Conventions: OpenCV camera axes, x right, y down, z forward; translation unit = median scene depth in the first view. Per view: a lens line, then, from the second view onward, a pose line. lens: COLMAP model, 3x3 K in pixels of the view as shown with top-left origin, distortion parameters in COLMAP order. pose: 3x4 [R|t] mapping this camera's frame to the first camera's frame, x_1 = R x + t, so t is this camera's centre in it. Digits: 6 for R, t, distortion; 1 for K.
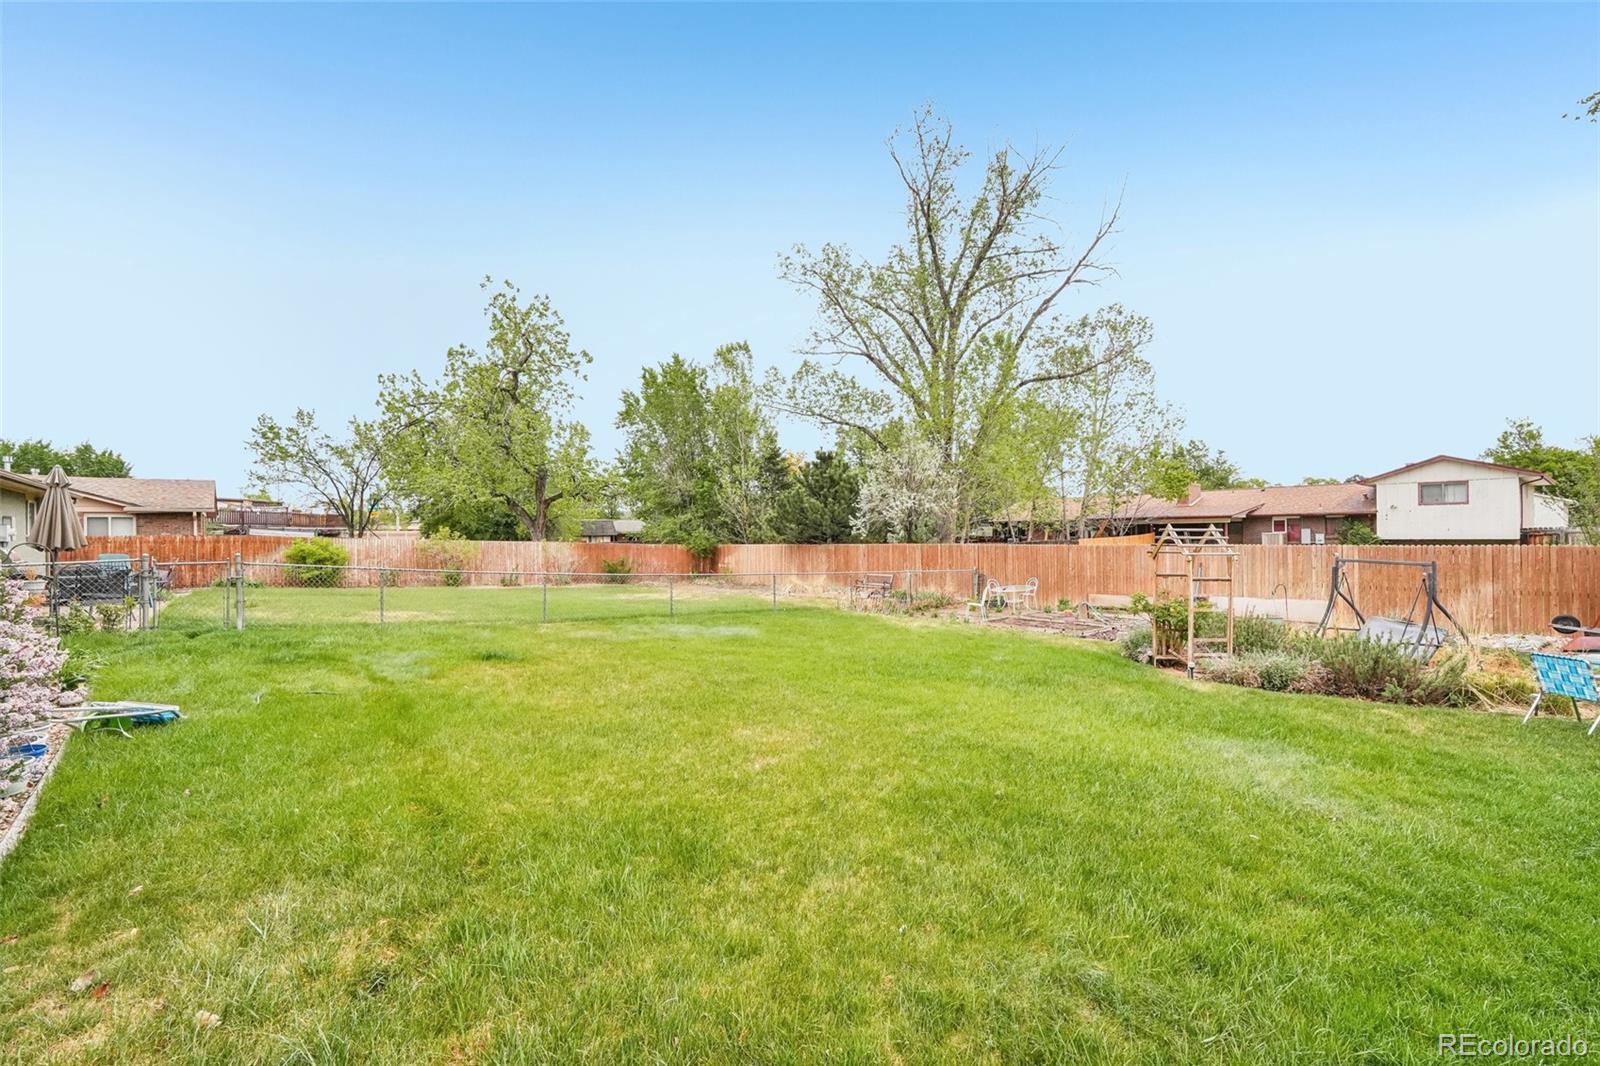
lens RADIAL K [[687.9, 0, 804.6], [0, 687.9, 535.5], [0, 0, 1]] dist [0.001735, 0.000985]
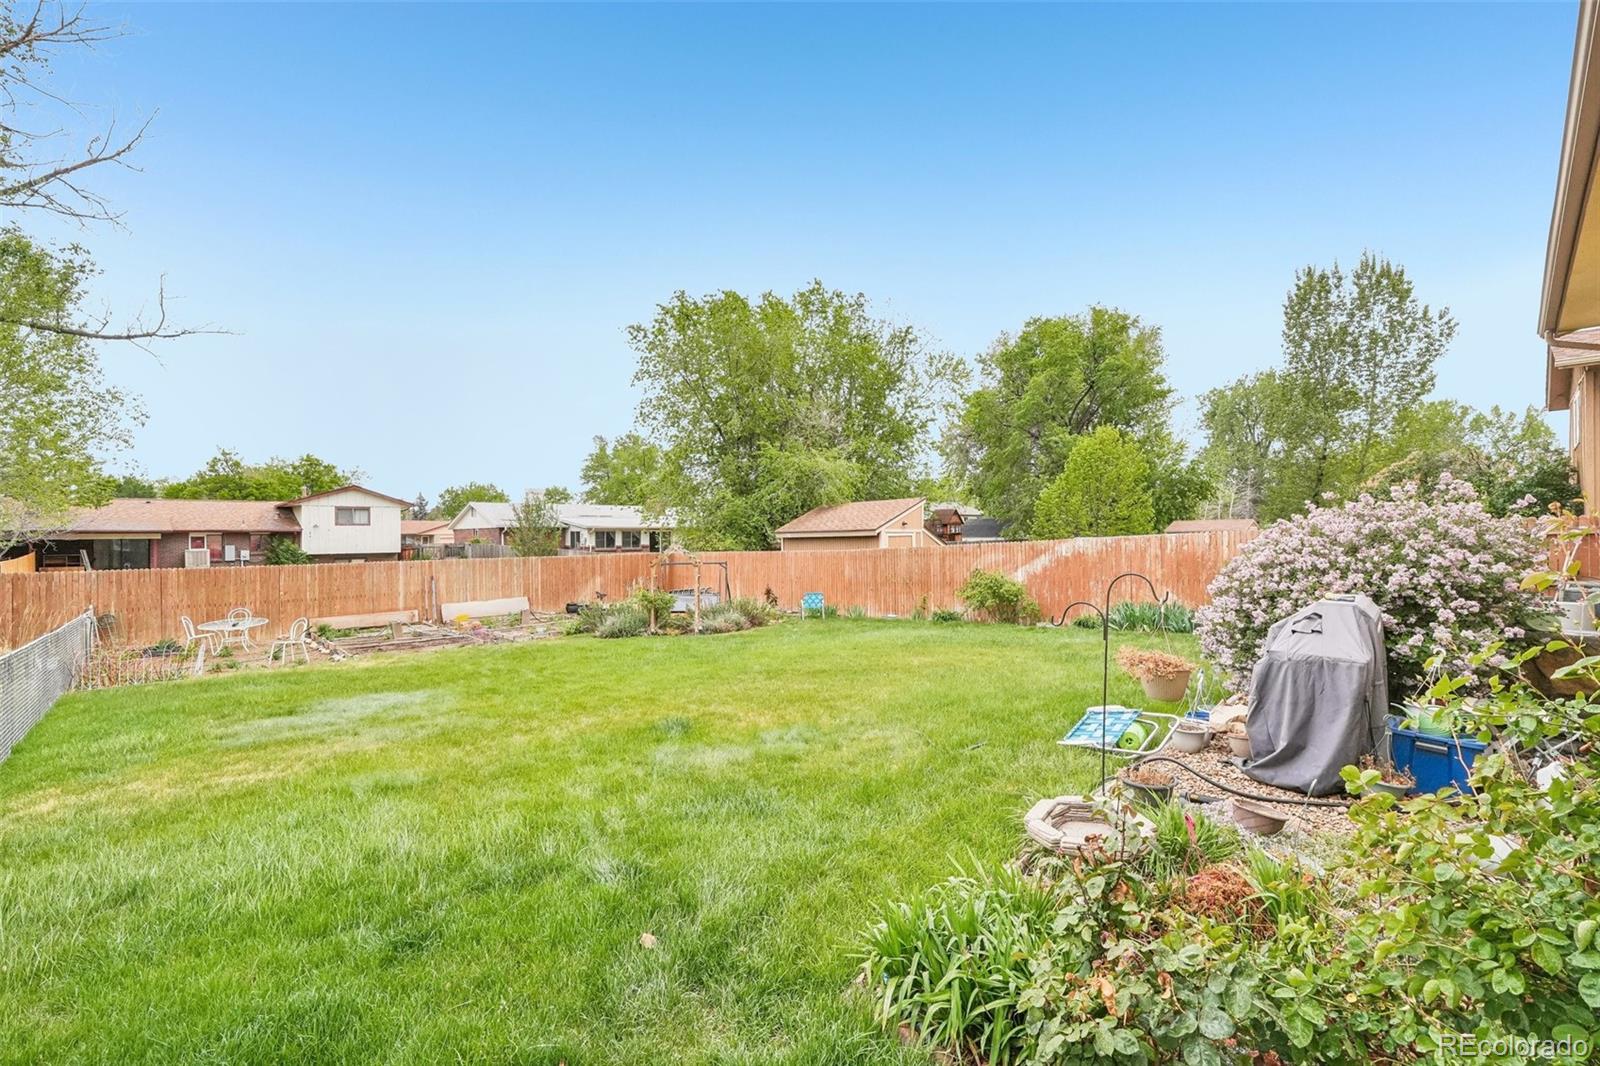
lens RADIAL K [[687.9, 0, 804.6], [0, 687.9, 535.5], [0, 0, 1]] dist [0.001735, 0.000985]
pose [[-0.056809, 0.011604, 0.998318, -0.333287], [0.010702, 0.999882, -0.011014, -0.004436], [-0.998328, 0.010058, -0.056926, 0.252317]]
